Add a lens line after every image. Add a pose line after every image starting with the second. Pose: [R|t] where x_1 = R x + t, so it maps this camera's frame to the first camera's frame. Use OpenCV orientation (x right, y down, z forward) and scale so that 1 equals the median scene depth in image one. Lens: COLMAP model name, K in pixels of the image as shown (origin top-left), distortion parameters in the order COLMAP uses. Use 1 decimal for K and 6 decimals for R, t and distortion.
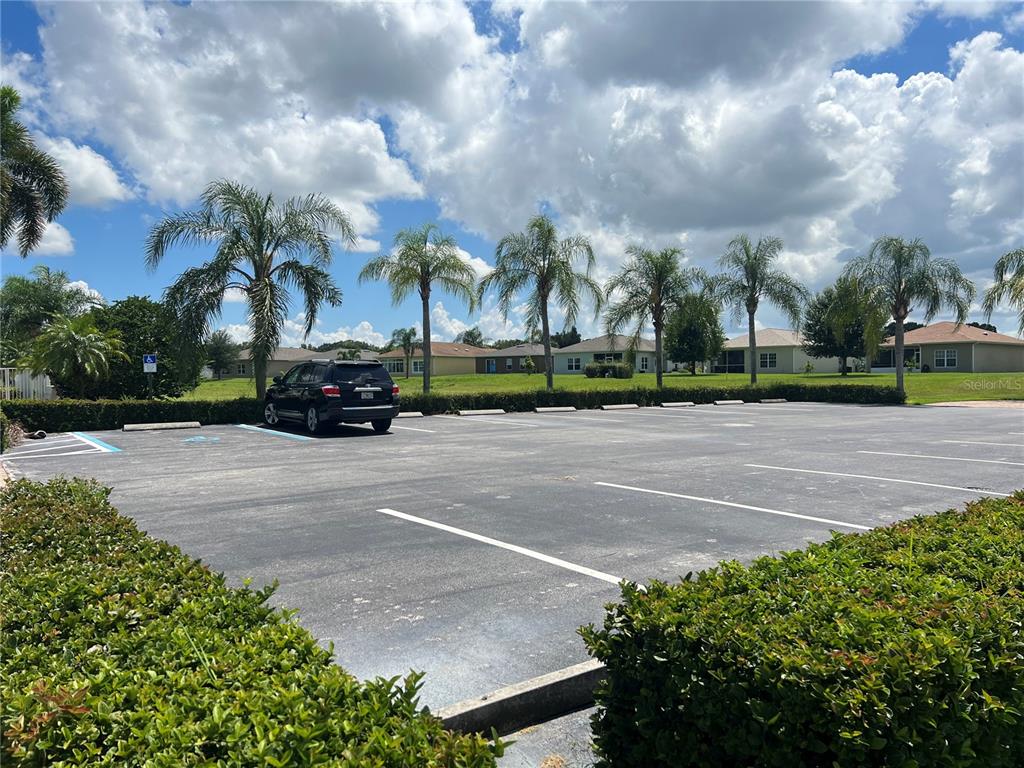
lens RADIAL K [[773.9, 0, 512.1], [0, 773.9, 384.4], [0, 0, 1]] dist [0.043469, -0.037360]
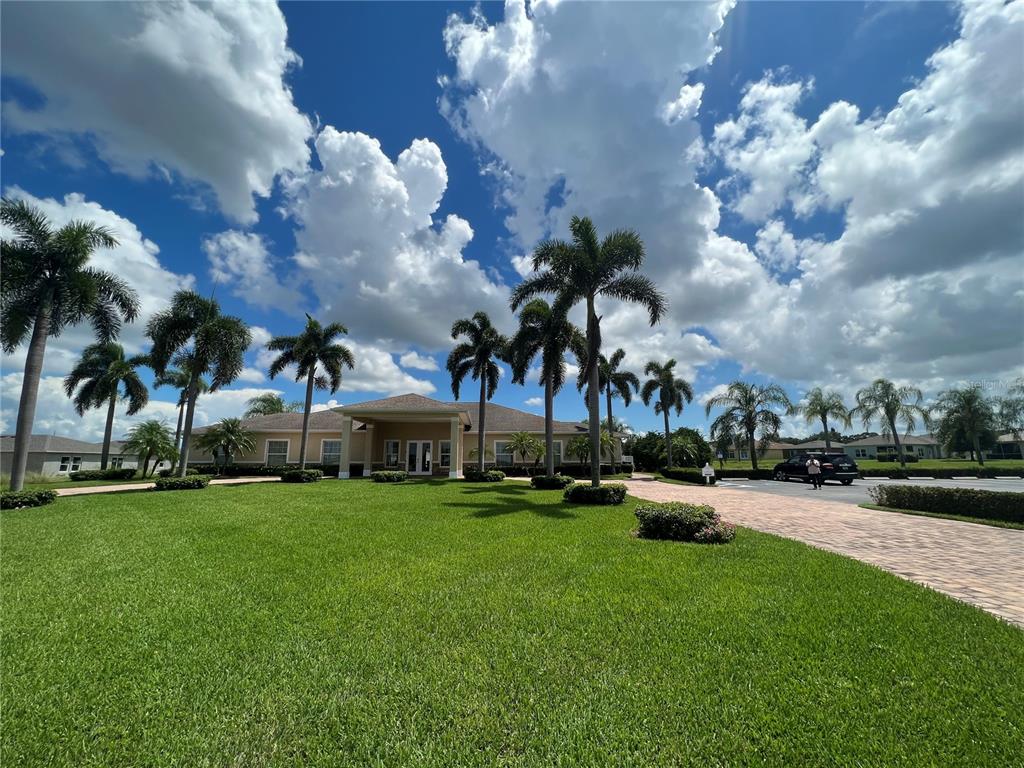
lens RADIAL K [[411.4, 0, 512.6], [0, 411.4, 379.7], [0, 0, 1]] dist [-0.003851, 0.001082]
pose [[0.847510, -0.095350, -0.522145, -0.216102], [-0.011853, 0.980087, -0.198215, 0.005929], [0.530648, 0.174178, 0.829503, -0.360820]]
